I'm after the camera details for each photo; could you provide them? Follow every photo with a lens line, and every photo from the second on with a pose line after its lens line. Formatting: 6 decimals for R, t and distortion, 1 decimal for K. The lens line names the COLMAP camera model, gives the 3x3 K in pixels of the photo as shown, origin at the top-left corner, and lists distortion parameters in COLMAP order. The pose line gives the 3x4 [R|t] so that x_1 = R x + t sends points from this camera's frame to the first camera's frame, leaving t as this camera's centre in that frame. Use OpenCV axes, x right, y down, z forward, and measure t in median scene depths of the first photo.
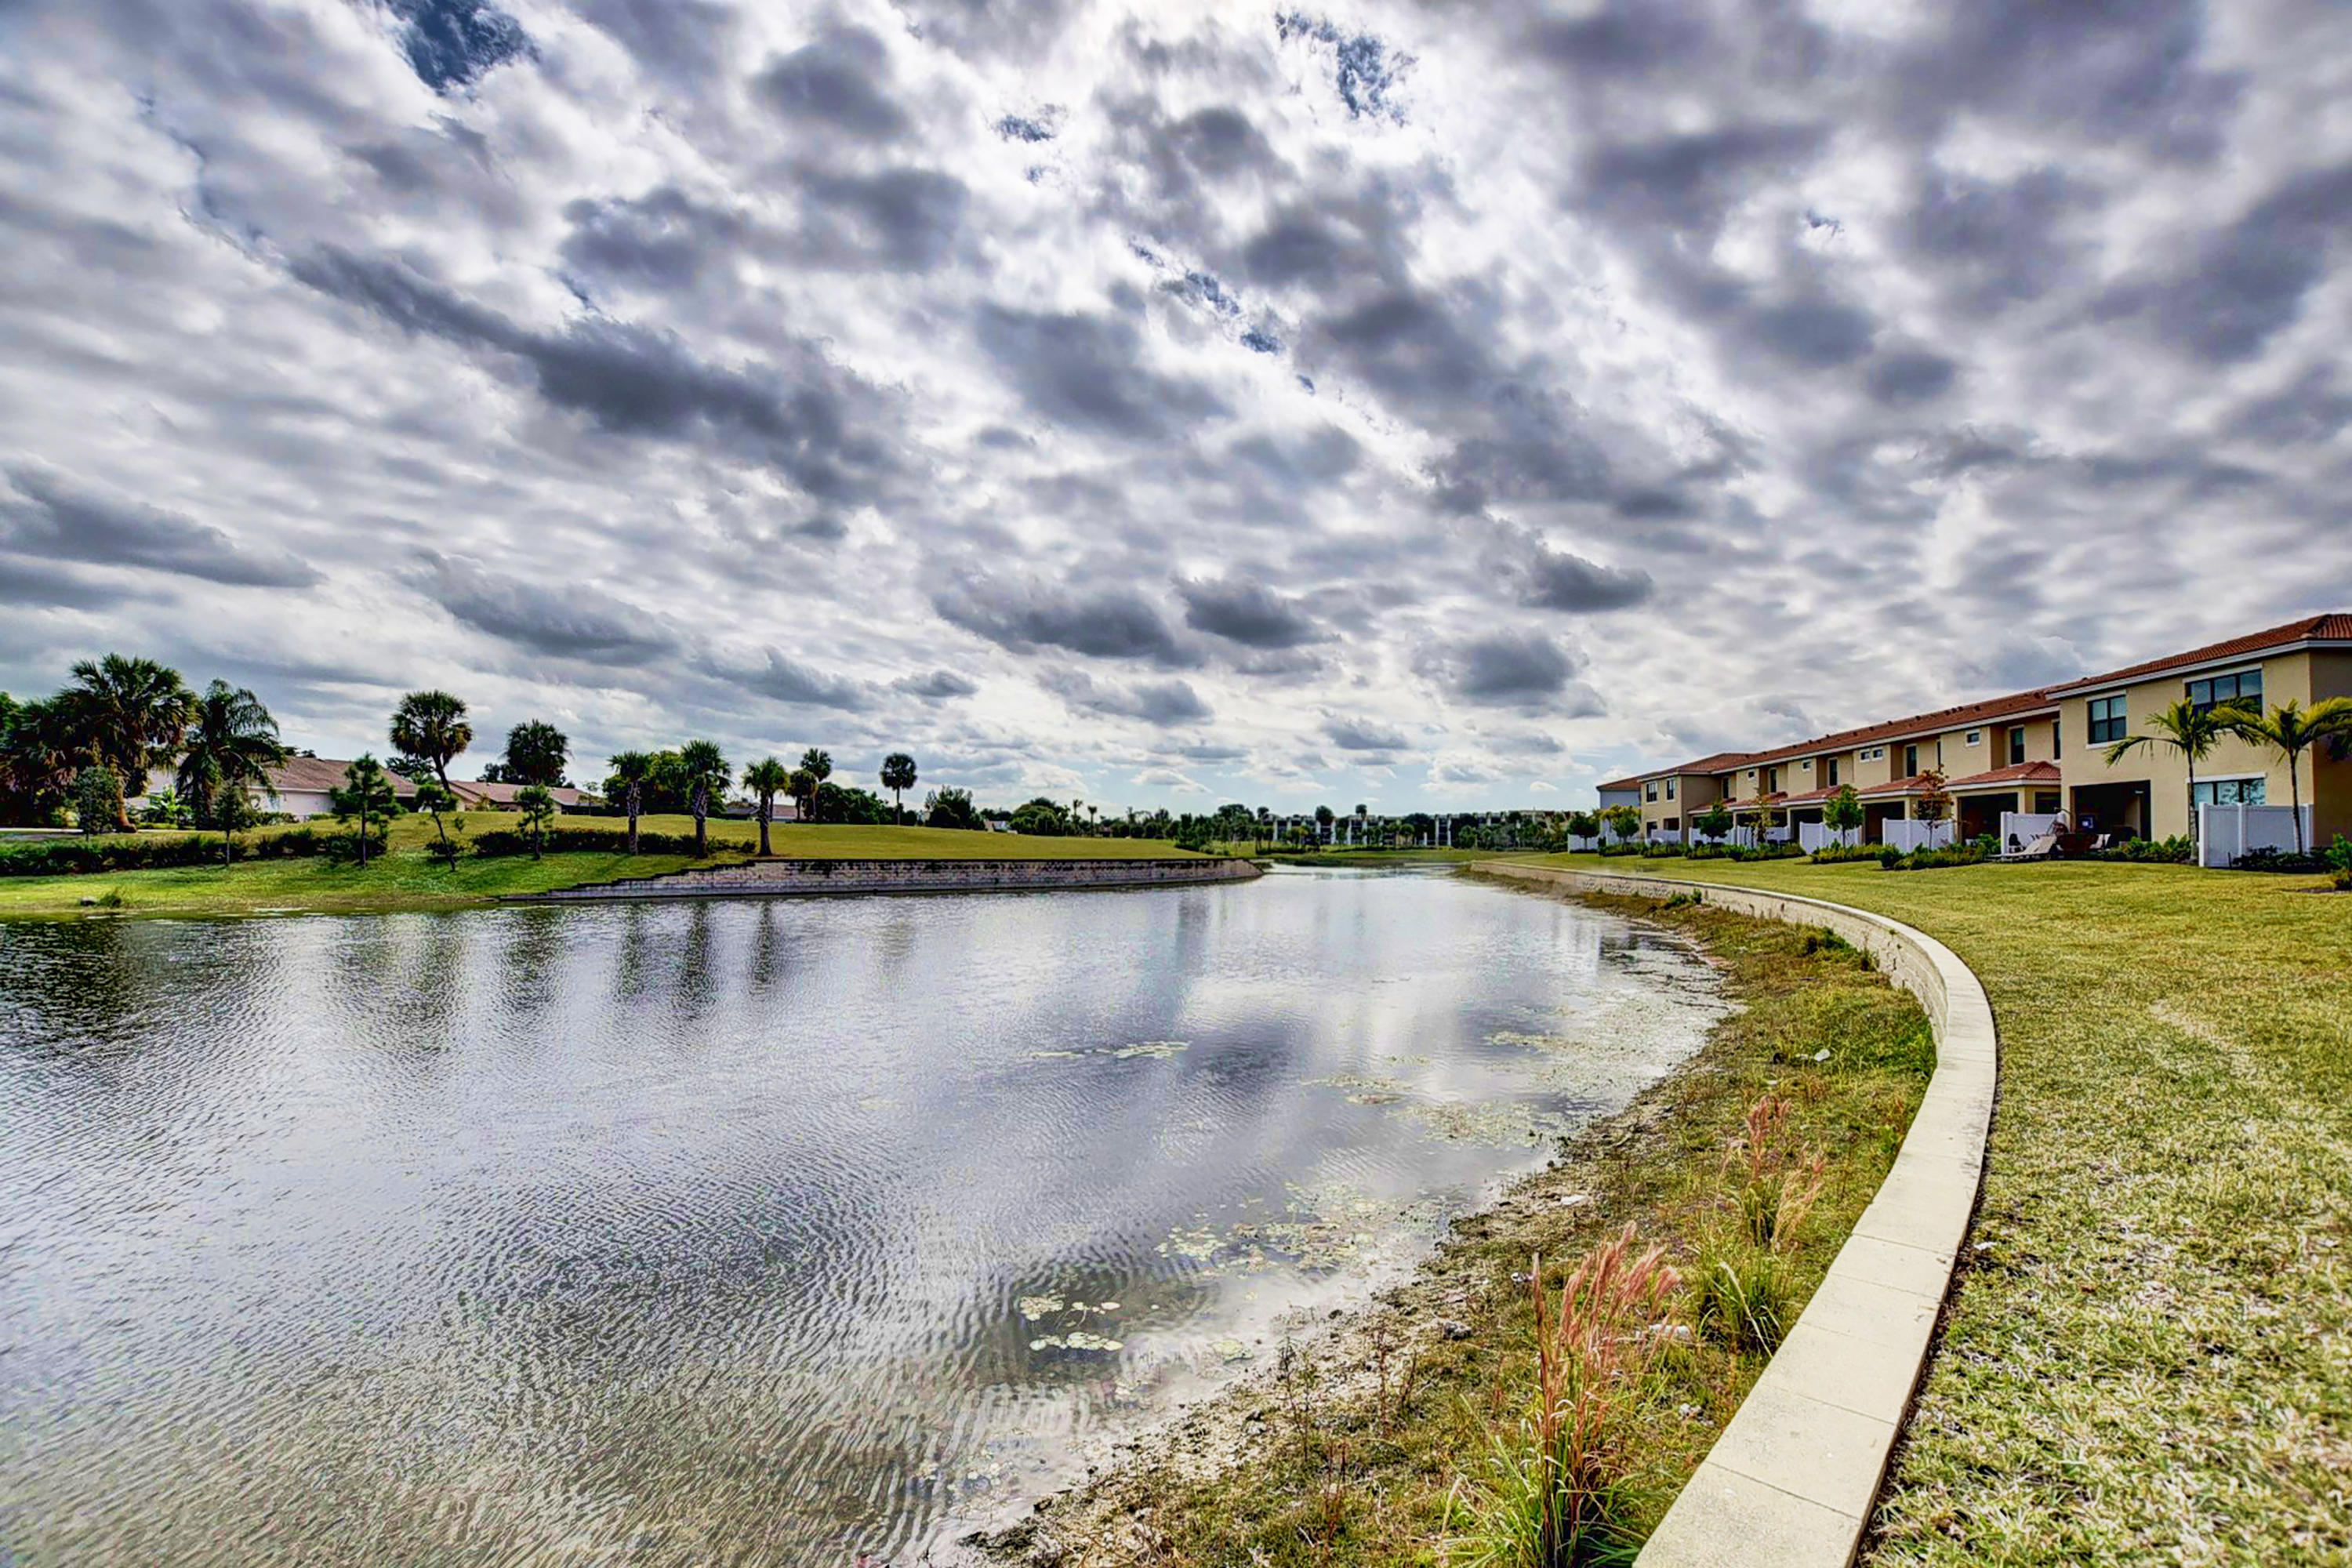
lens RADIAL K [[1042.6, 0, 1188.6], [0, 1042.6, 792.7], [0, 0, 1]] dist [-0.024729, 0.000695]
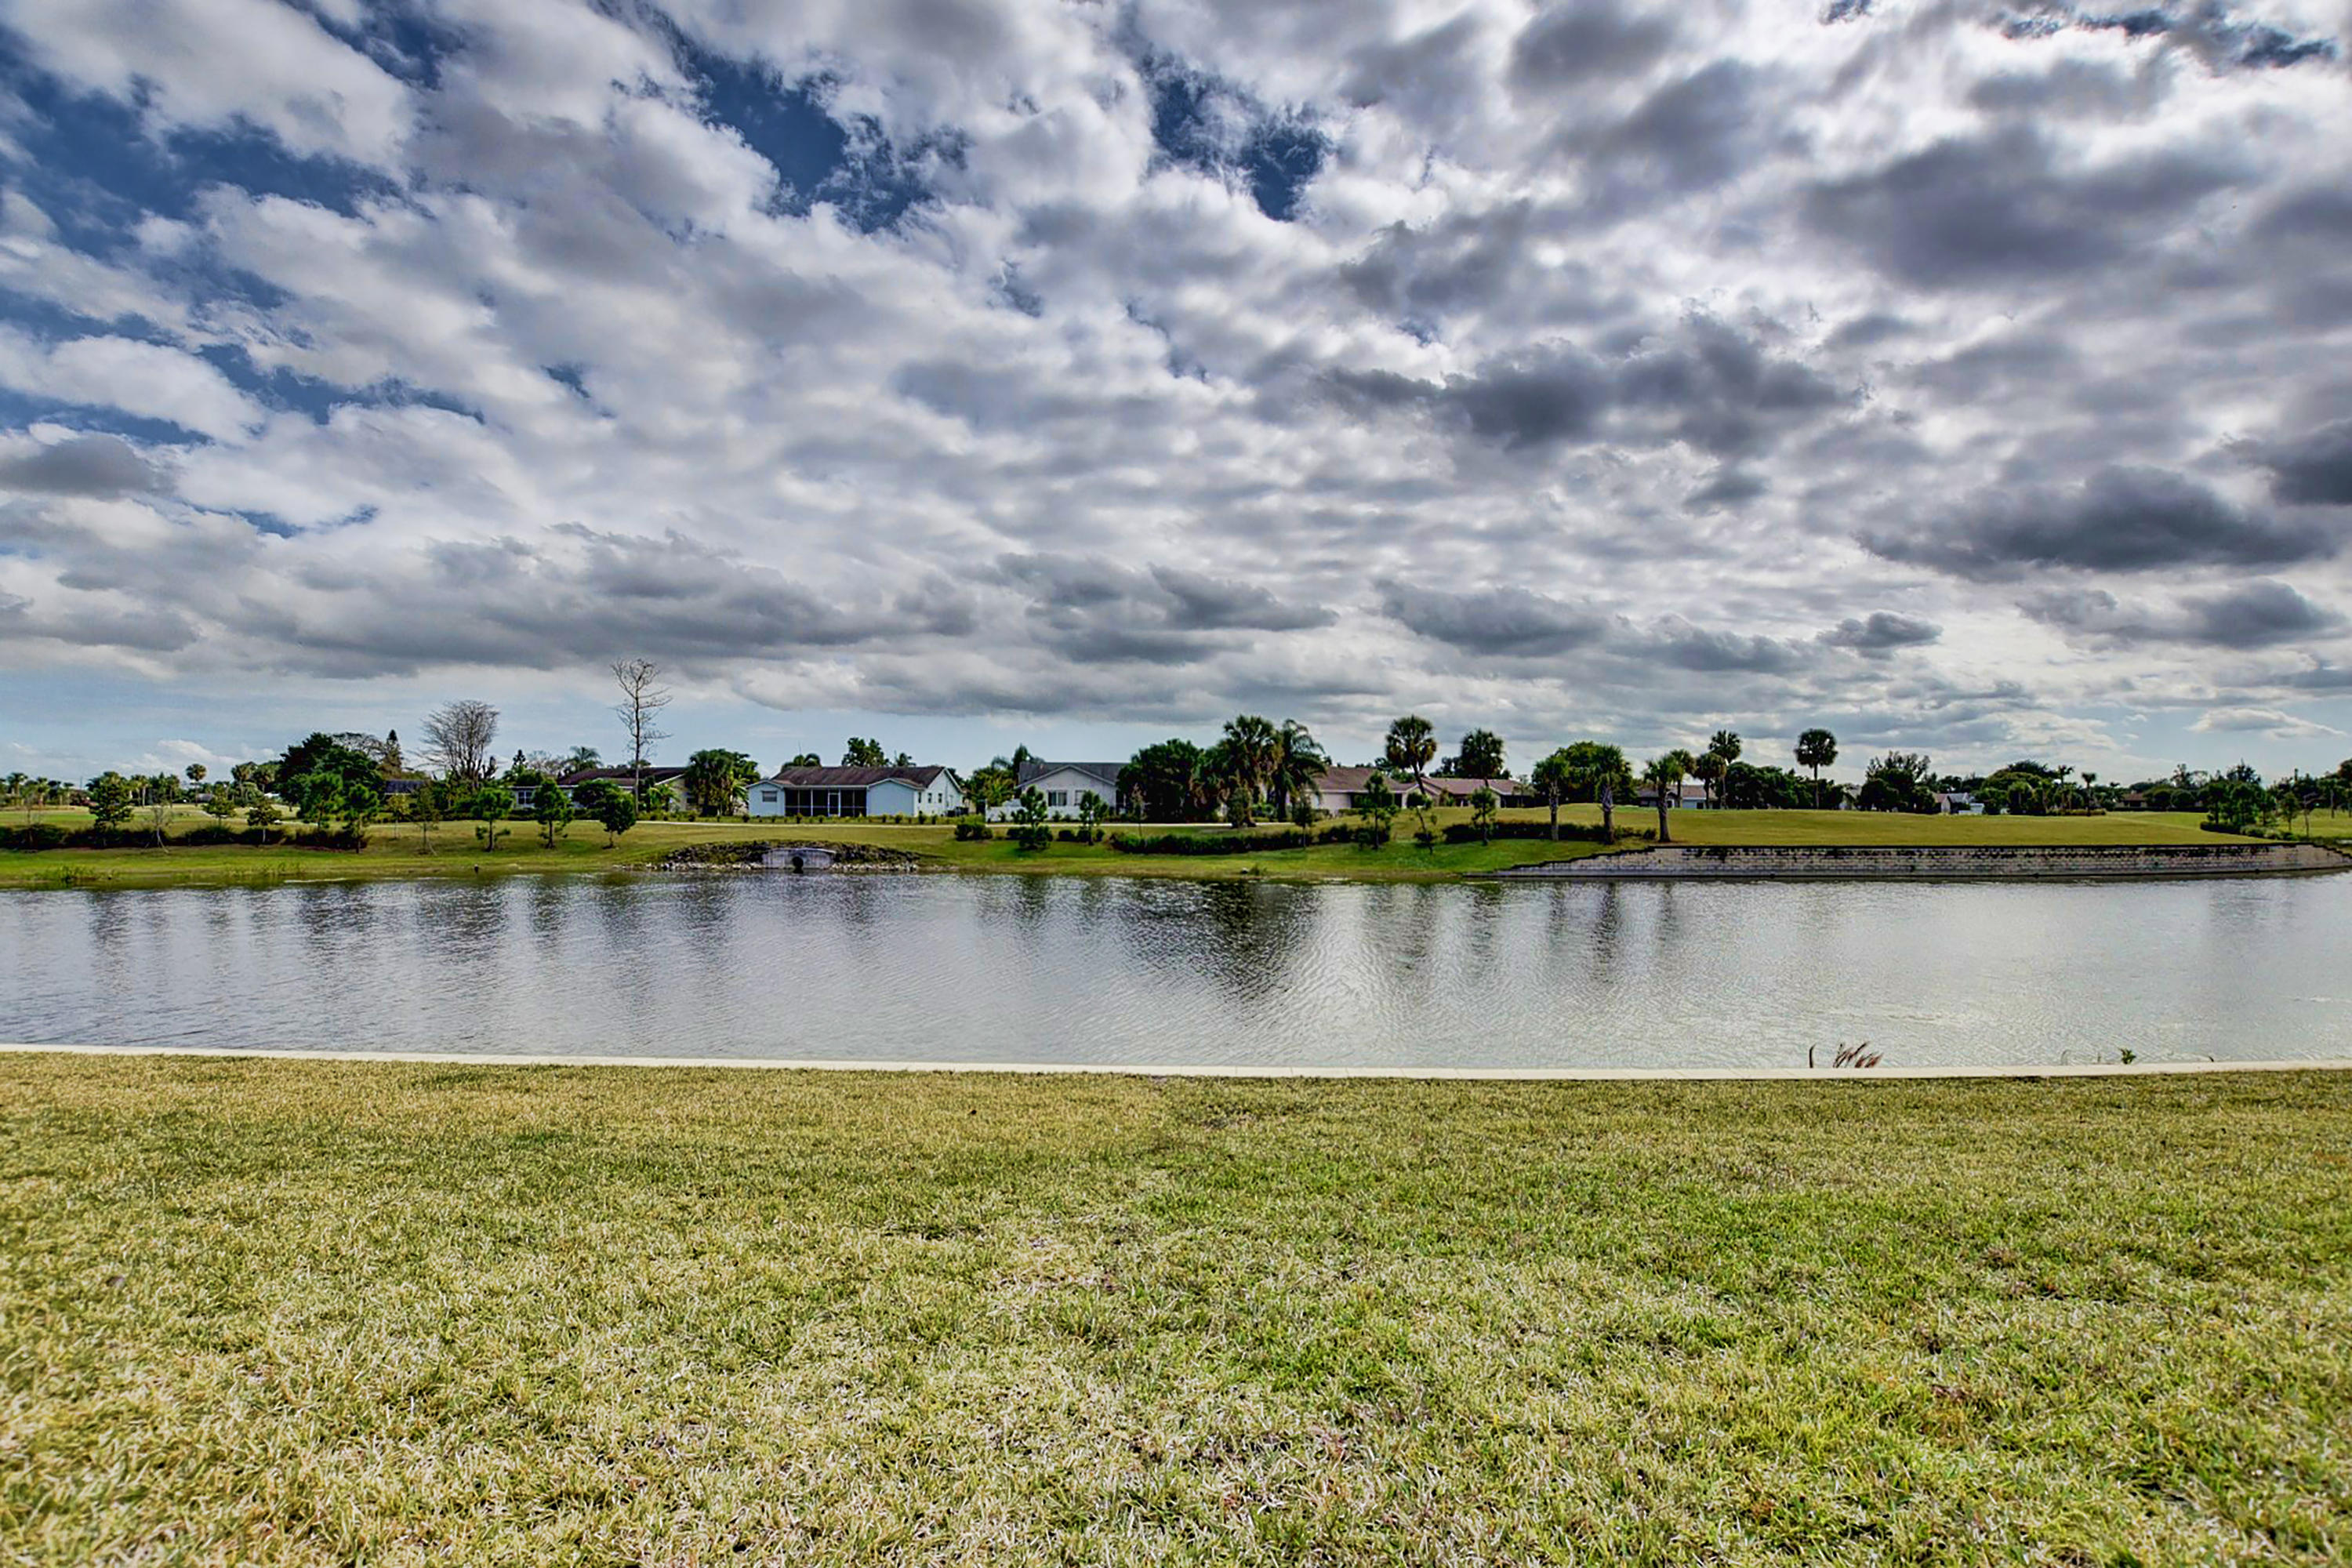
lens RADIAL K [[1042.6, 0, 1188.6], [0, 1042.6, 792.7], [0, 0, 1]] dist [-0.024729, 0.000695]
pose [[0.668700, -0.026399, -0.743064, 0.074981], [0.045788, 0.998935, 0.005717, -0.020144], [0.742121, -0.037846, 0.669196, -0.120872]]
